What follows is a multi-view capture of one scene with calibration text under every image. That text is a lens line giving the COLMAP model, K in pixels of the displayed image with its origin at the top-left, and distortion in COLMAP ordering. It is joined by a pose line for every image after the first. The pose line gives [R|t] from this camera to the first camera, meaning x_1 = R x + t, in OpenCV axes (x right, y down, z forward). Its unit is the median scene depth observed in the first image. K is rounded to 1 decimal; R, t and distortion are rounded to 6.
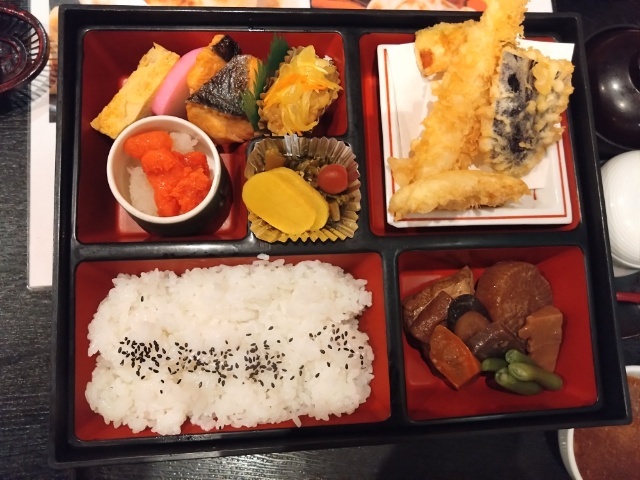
lens RADIAL K [[491.4, 0, 320.0], [0, 491.4, 240.0], [0, 0, 1]] dist [0.000139, -0.011681]
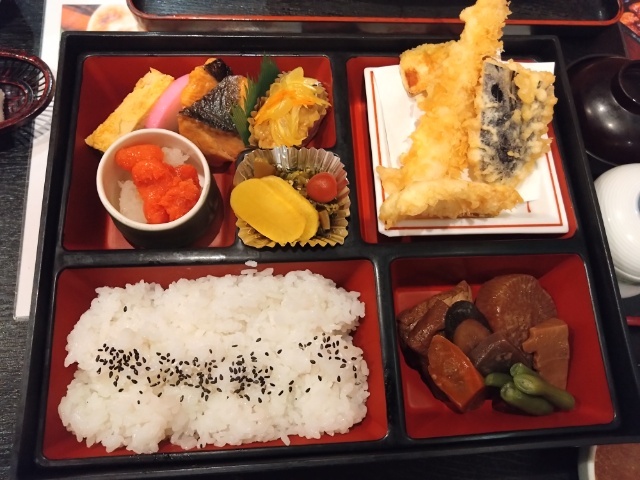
lens RADIAL K [[494.3, 0, 321.2], [0, 494.3, 253.3], [0, 0, 1]] dist [0.015660, -0.047160]
pose [[0.999760, -0.015505, -0.015461, 0.037875], [0.012694, 0.985755, -0.167706, 0.174899], [0.017841, 0.167470, 0.985716, 0.031269]]
